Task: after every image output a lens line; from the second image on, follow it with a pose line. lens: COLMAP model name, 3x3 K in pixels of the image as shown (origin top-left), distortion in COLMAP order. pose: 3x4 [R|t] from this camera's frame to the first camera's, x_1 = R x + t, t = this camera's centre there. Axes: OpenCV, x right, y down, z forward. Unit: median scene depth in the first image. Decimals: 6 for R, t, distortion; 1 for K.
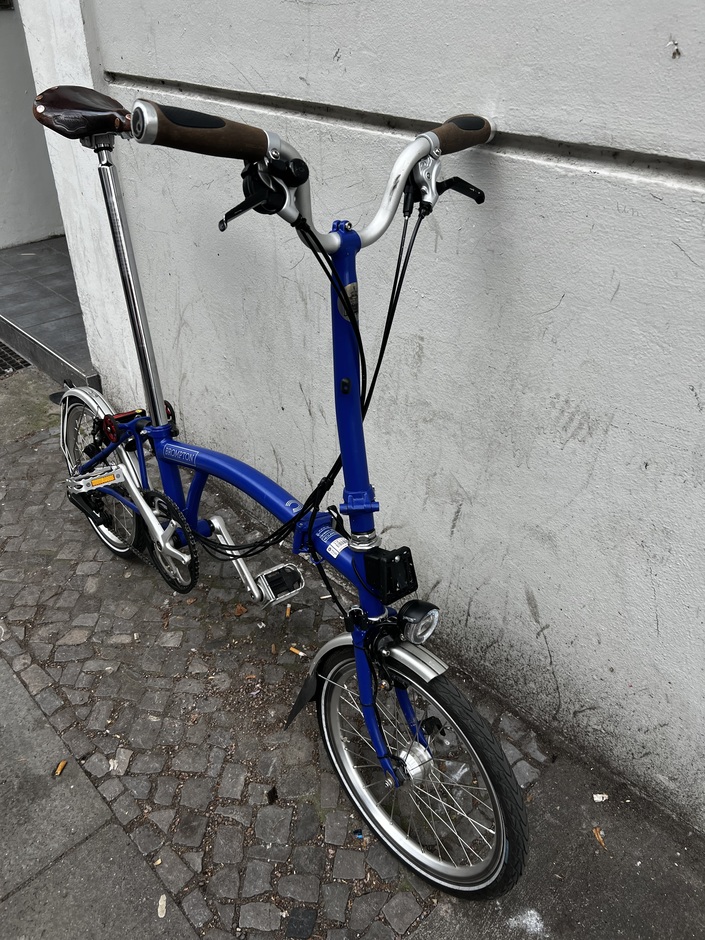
lens RADIAL K [[724.8, 0, 353.3], [0, 724.8, 474.4], [0, 0, 1]] dist [0.025071, -0.021864]
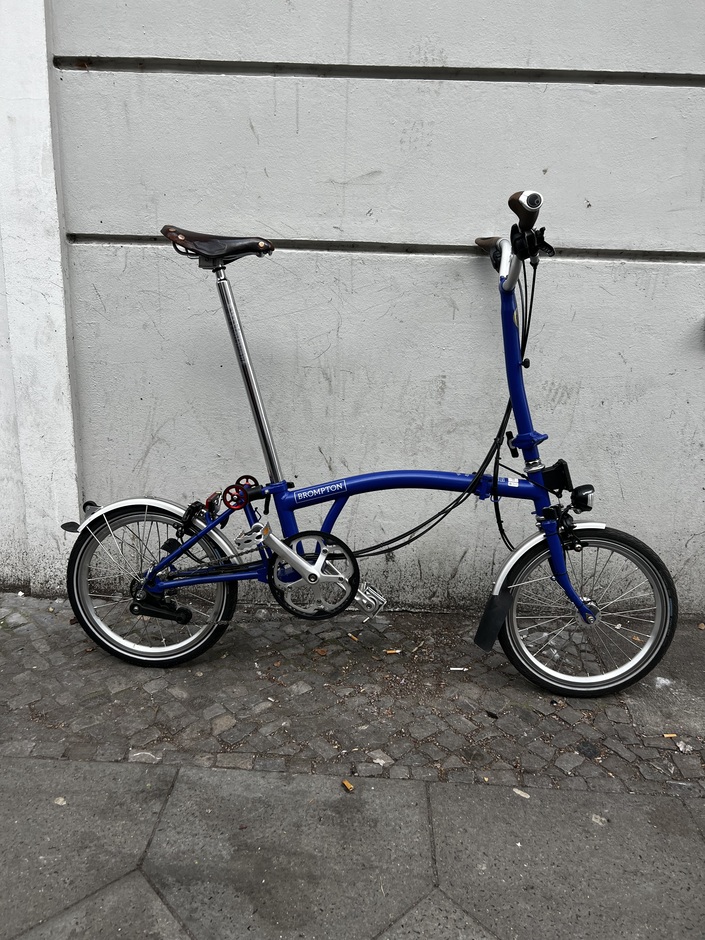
lens RADIAL K [[724.8, 0, 349.6], [0, 724.8, 468.3], [0, 0, 1]] dist [0.025071, -0.021864]
pose [[0.708434, -0.163508, 0.686576, -1.069735], [0.371337, 0.913614, -0.165583, 0.162873], [-0.600191, 0.372255, 0.707952, 0.086596]]
